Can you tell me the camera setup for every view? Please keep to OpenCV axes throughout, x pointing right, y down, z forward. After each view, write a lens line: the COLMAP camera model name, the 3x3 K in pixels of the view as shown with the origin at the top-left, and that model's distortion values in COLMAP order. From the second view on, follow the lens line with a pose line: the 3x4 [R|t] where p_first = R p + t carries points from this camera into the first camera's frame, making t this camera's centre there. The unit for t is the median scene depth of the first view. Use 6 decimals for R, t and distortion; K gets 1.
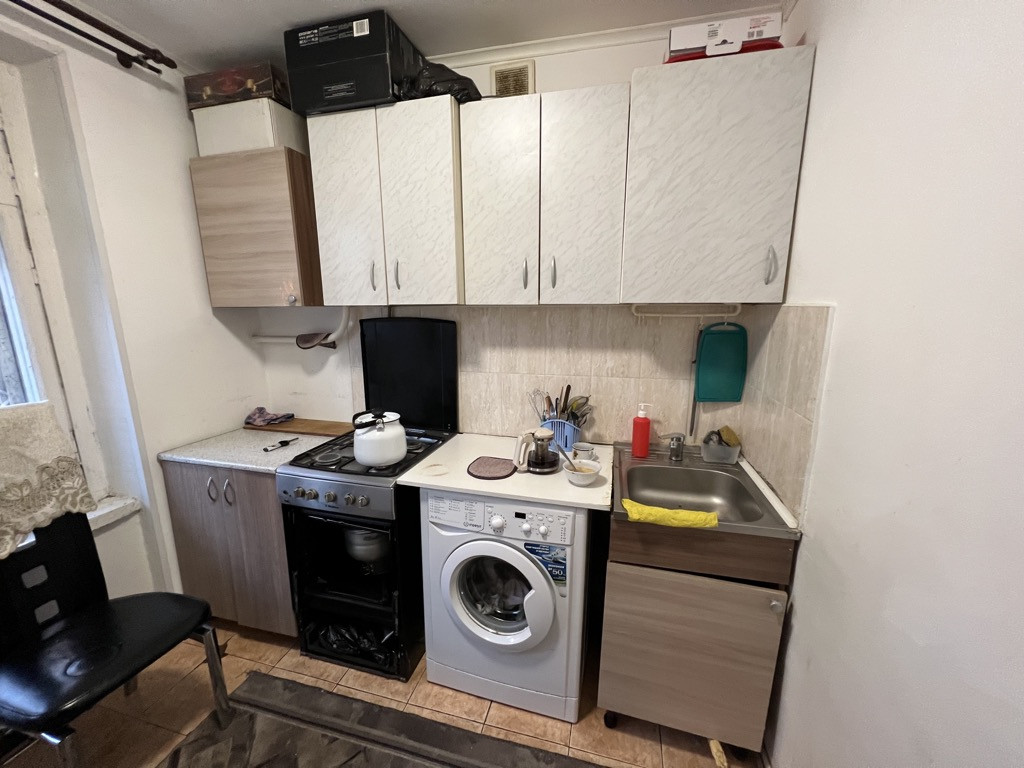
lens RADIAL K [[408.1, 0, 511.7], [0, 408.1, 388.7], [0, 0, 1]] dist [-0.000648, 0.000092]
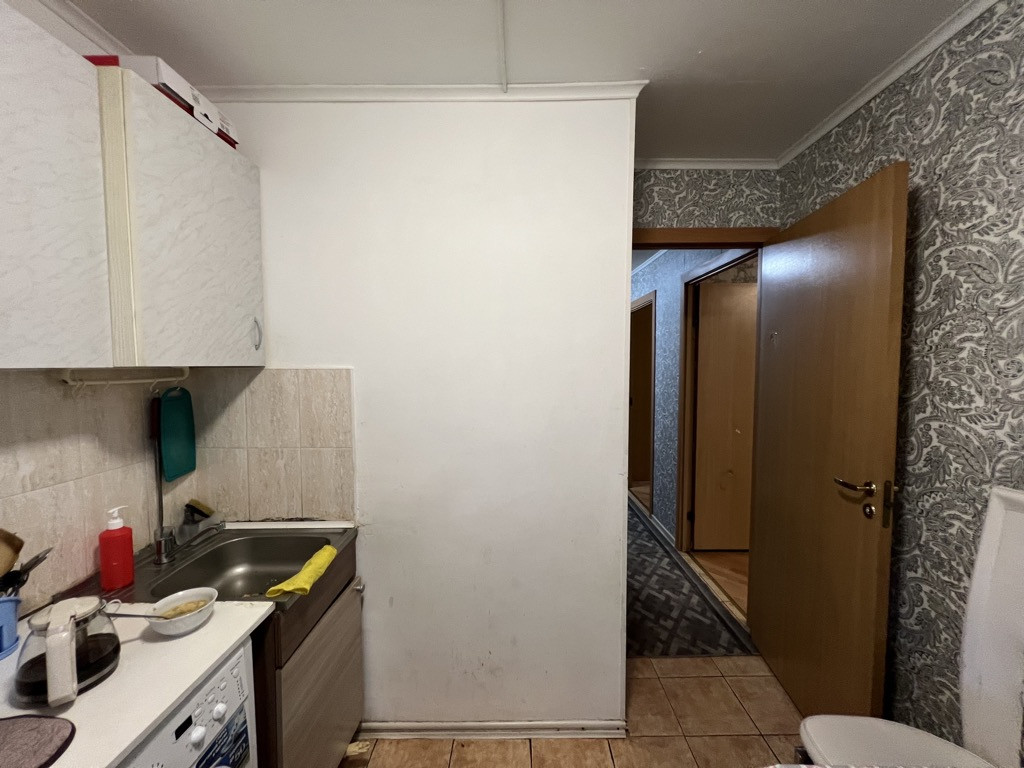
lens RADIAL K [[408.1, 0, 511.7], [0, 408.1, 388.7], [0, 0, 1]] dist [-0.000648, 0.000092]
pose [[-0.237621, -0.054586, 0.969823, -0.616704], [0.195335, 0.975339, 0.102756, -0.124688], [-0.951515, 0.213857, -0.221098, 0.576714]]
